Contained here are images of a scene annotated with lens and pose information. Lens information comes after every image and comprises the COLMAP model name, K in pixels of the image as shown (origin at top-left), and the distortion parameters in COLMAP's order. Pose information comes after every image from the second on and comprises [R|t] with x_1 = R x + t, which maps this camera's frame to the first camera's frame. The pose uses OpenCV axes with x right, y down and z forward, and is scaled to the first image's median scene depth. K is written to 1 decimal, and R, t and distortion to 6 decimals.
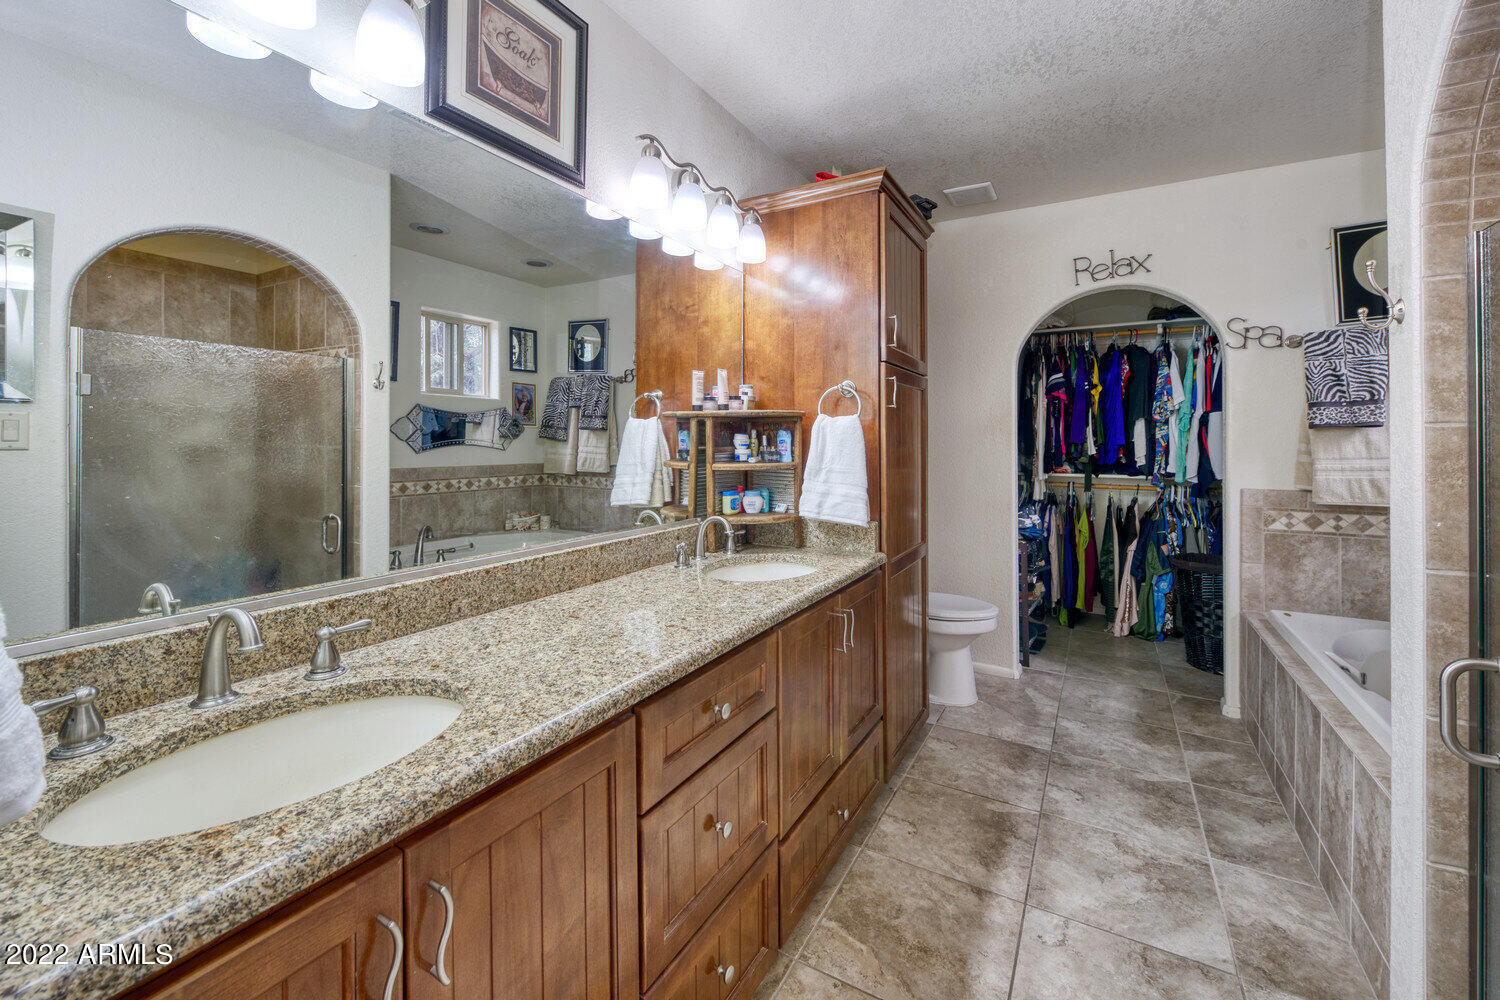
lens RADIAL K [[627.8, 0, 745.0], [0, 627.8, 440.2], [0, 0, 1]] dist [-0.000073, -0.000312]
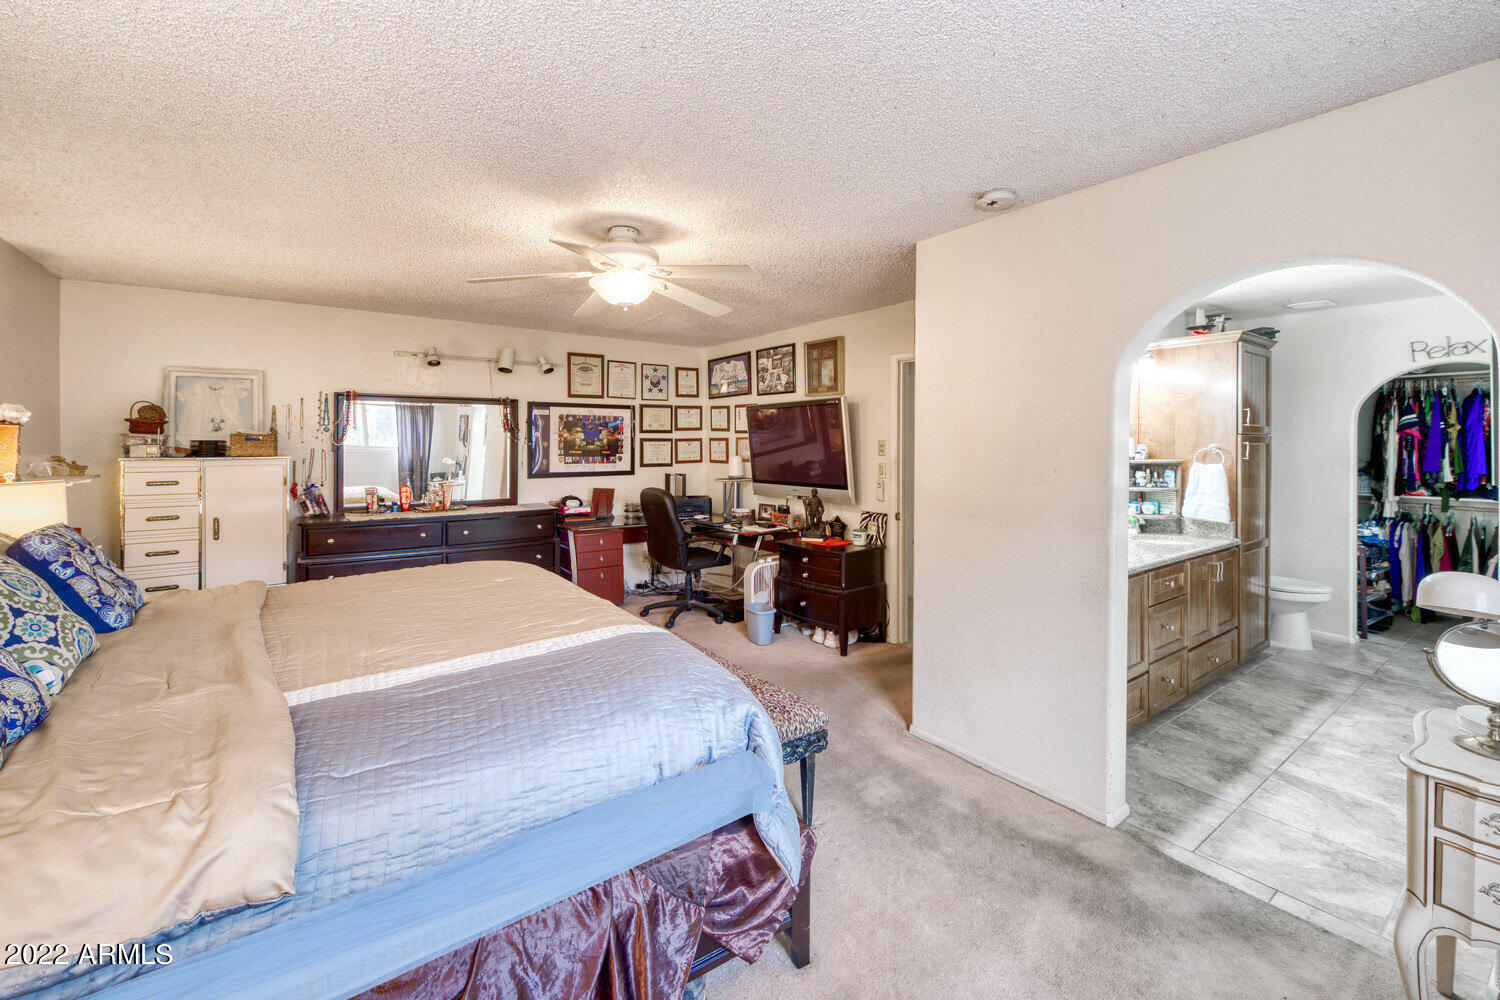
lens RADIAL K [[610.3, 0, 698.9], [0, 610.3, 453.5], [0, 0, 1]] dist [-0.001574, -0.000622]
pose [[0.891799, 0.004308, -0.452411, -0.271382], [0.003782, 0.999849, 0.016975, -0.075063], [0.452416, -0.016849, 0.891648, -0.921865]]
